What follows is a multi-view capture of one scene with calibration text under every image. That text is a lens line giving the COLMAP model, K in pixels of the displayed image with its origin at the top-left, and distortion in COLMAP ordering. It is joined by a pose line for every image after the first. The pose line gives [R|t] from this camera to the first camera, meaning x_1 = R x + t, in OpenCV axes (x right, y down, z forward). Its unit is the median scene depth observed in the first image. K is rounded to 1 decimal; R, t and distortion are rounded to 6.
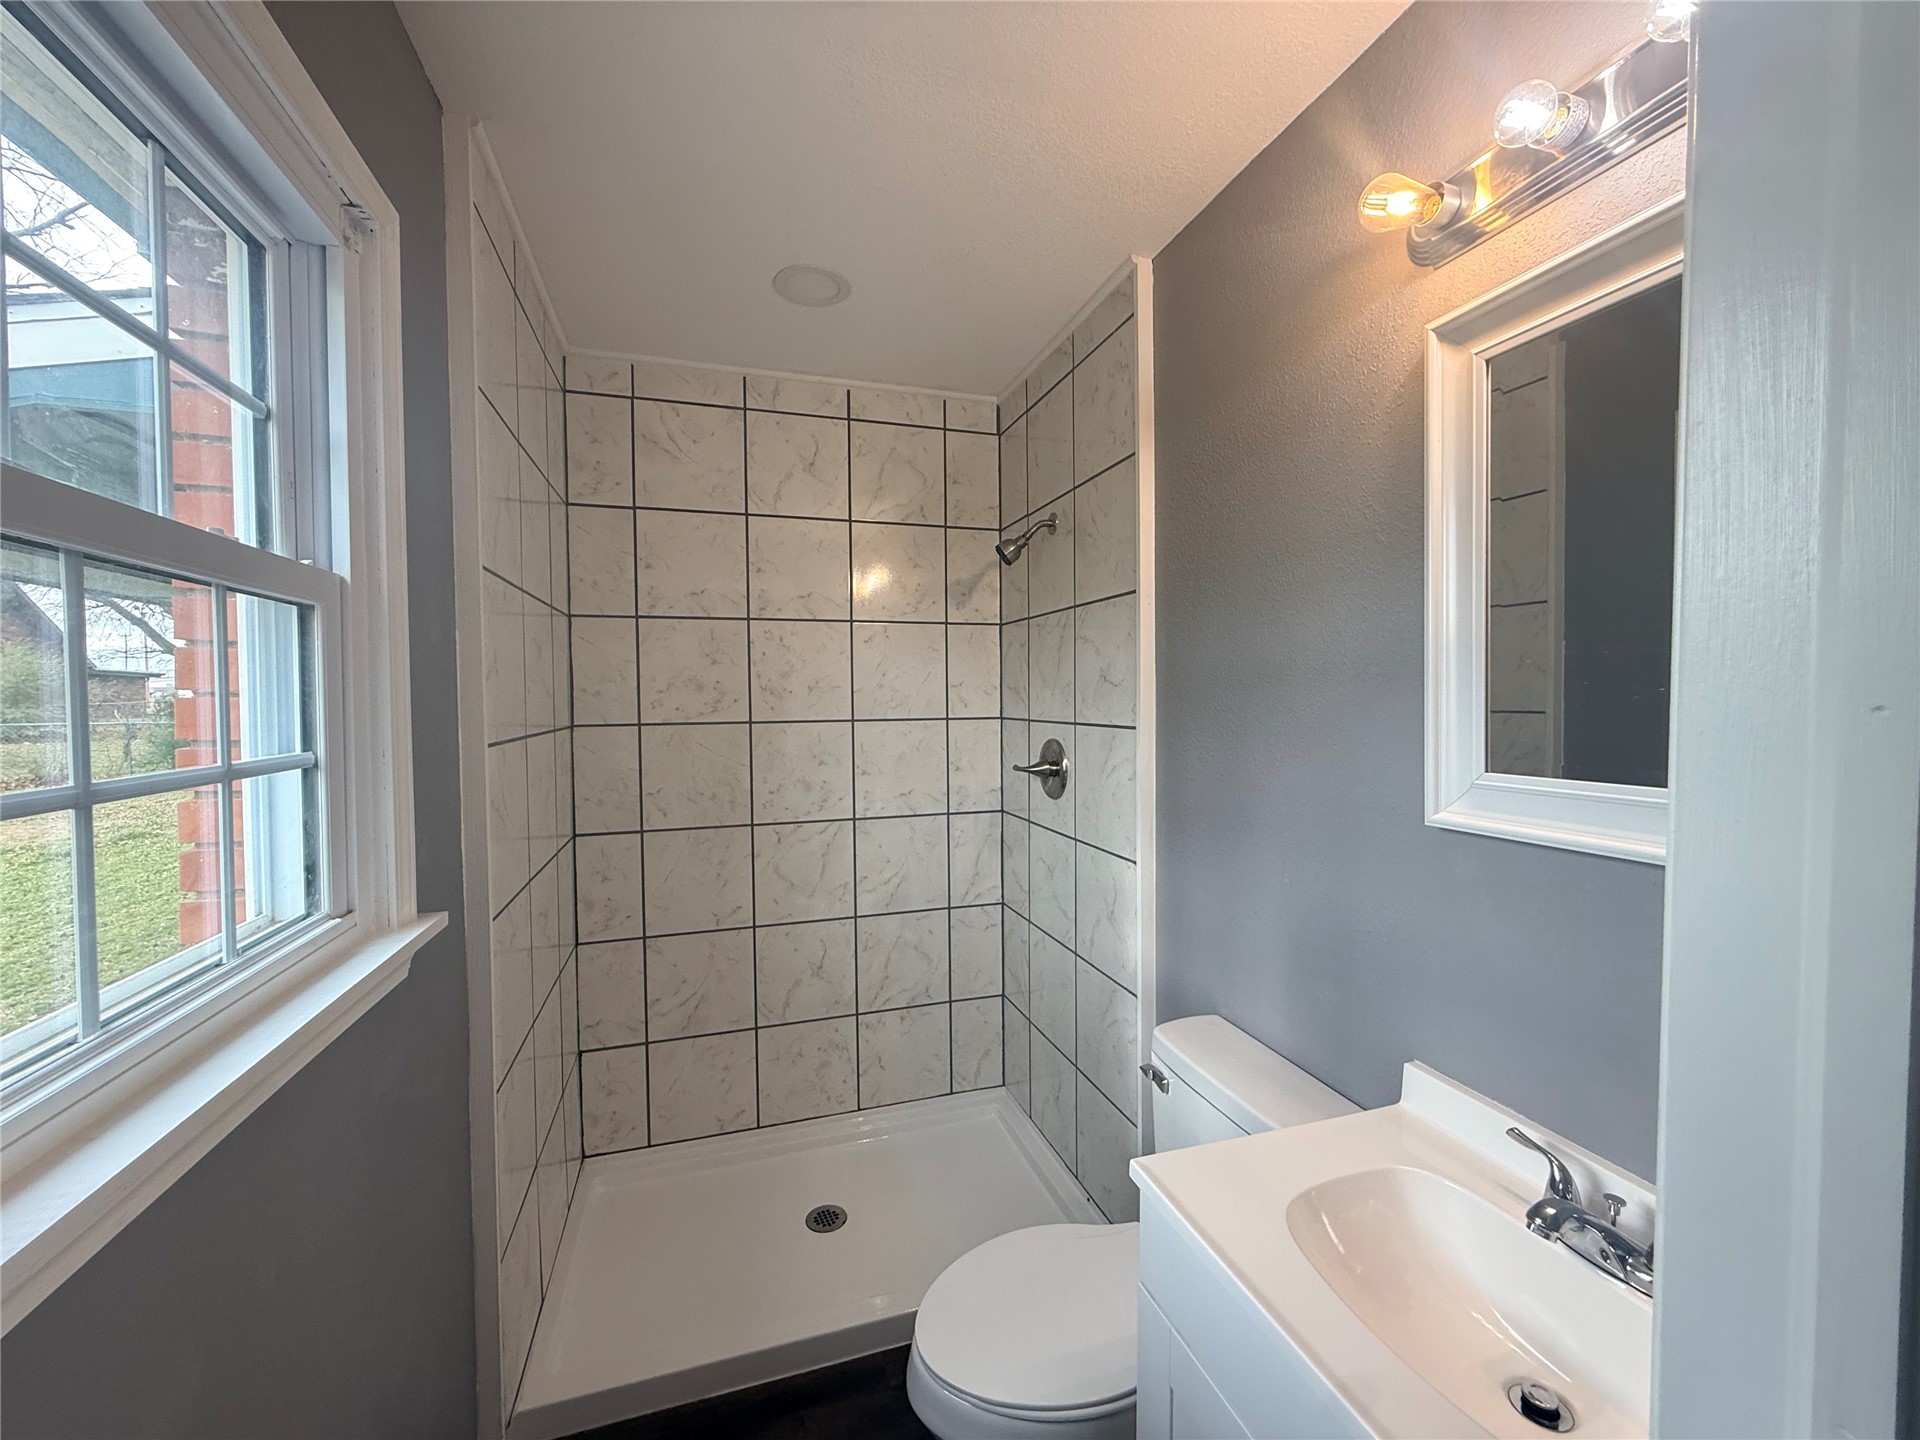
lens RADIAL K [[773.3, 0, 948.9], [0, 773.3, 716.2], [0, 0, 1]] dist [-0.000316, 0.000010]
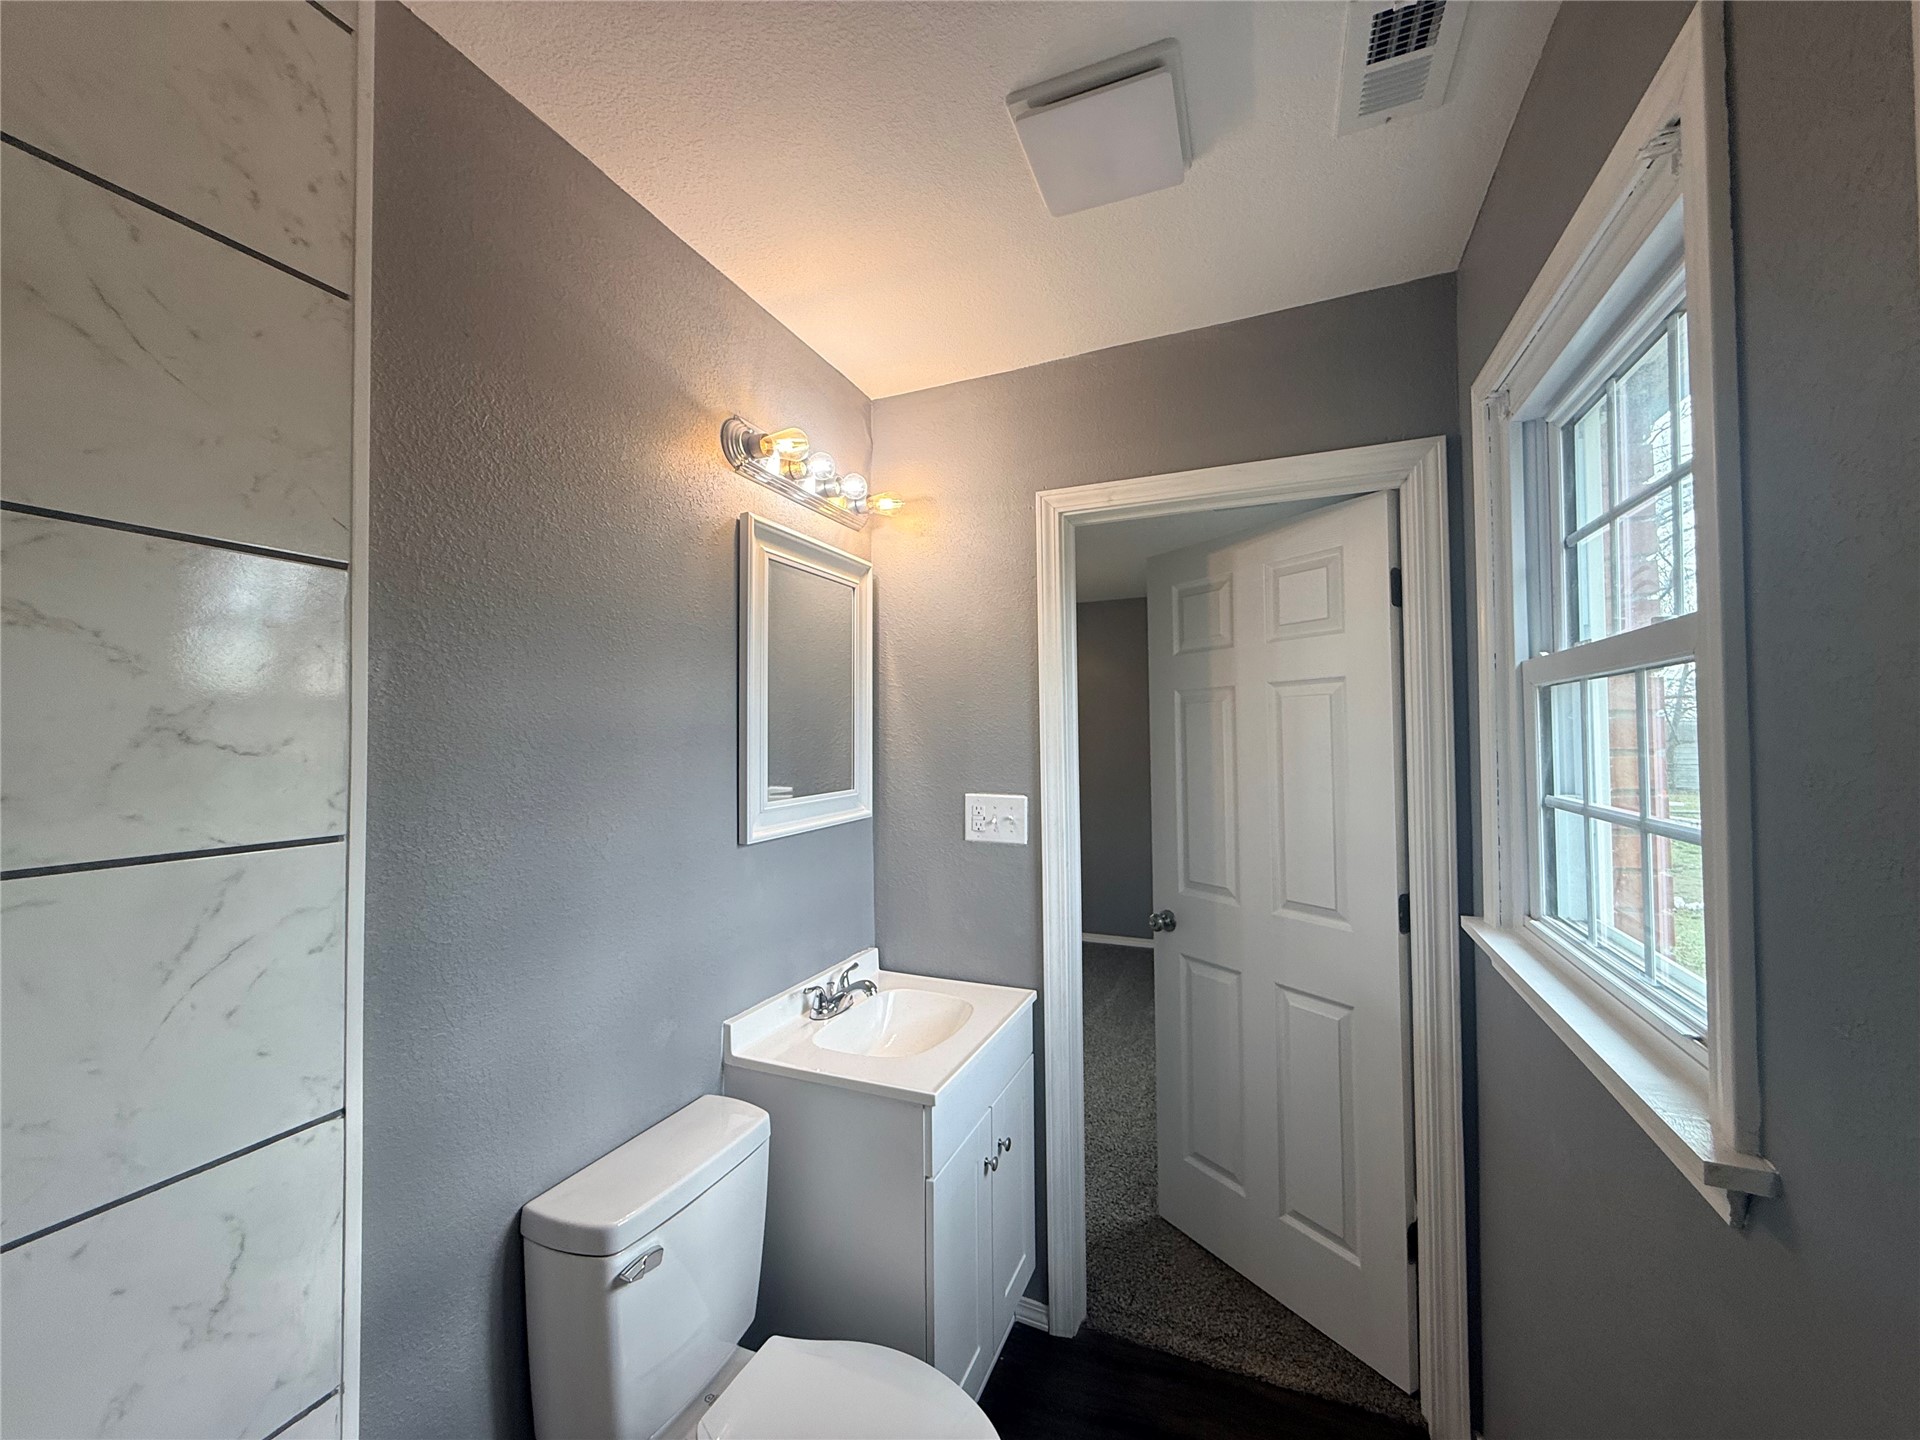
lens RADIAL K [[773.3, 0, 956.1], [0, 773.3, 719.2], [0, 0, 1]] dist [-0.000316, 0.000010]
pose [[-0.768688, 0.025182, 0.639128, -0.377739], [0.027333, 0.999605, -0.006511, -0.046315], [-0.639040, 0.012465, -0.769073, 1.110551]]
